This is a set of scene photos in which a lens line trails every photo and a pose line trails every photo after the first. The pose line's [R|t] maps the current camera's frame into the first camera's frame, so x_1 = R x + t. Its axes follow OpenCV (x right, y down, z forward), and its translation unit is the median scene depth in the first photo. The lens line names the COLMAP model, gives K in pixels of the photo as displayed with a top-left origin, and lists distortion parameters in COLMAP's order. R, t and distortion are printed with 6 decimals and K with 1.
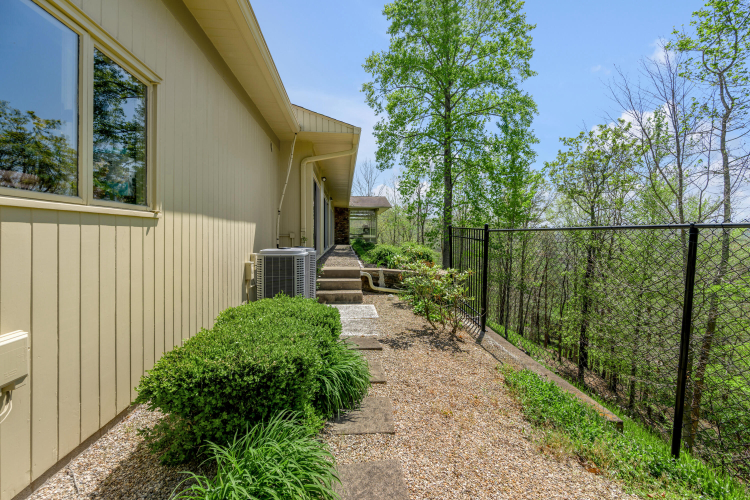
lens RADIAL K [[300.7, 0, 373.6], [0, 300.7, 246.2], [0, 0, 1]] dist [-0.009692, 0.001869]
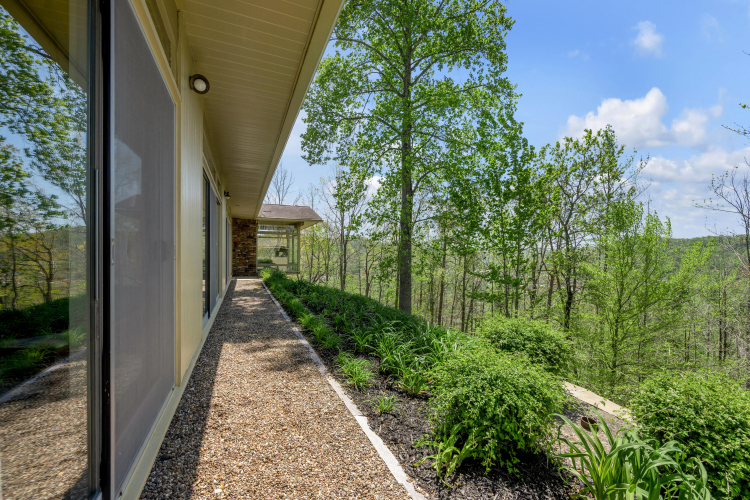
lens RADIAL K [[300.7, 0, 371.8], [0, 300.7, 257.0], [0, 0, 1]] dist [-0.009692, 0.001869]
pose [[0.951854, -0.001840, 0.306545, -0.048575], [0.009812, 0.999652, -0.024467, -0.029518], [-0.306394, 0.026296, 0.951542, 0.325162]]
